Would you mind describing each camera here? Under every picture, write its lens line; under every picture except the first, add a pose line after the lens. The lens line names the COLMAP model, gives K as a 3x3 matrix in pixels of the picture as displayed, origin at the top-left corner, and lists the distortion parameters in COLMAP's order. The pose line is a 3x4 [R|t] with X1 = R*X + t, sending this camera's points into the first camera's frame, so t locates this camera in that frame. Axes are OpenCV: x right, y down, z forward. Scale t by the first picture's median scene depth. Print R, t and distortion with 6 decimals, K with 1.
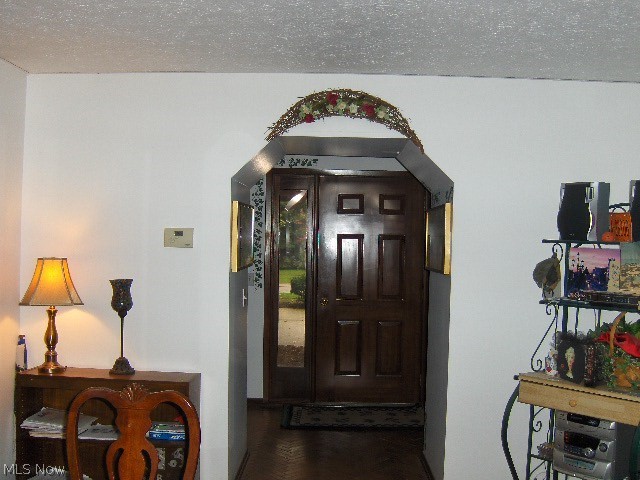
lens RADIAL K [[731.1, 0, 320.0], [0, 731.1, 240.0], [0, 0, 1]] dist [-0.171828, 0.019475]
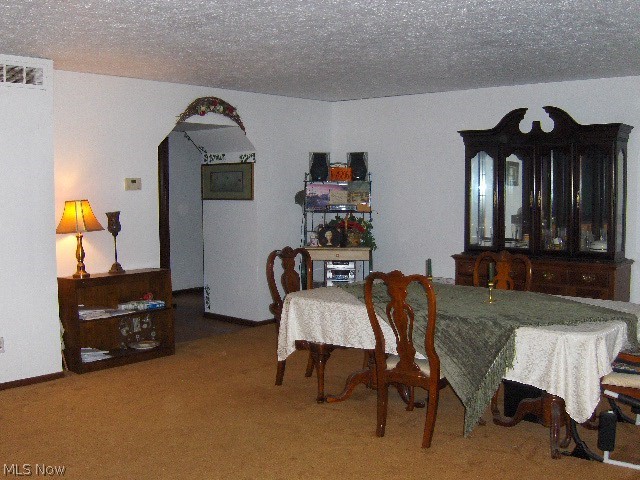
lens RADIAL K [[731.1, 0, 320.0], [0, 731.1, 240.0], [0, 0, 1]] dist [-0.171828, 0.019475]
pose [[0.629922, -0.078405, 0.772691, -1.191431], [0.019958, 0.996197, 0.084814, -0.007206], [-0.776402, -0.038005, 0.629091, -0.311224]]
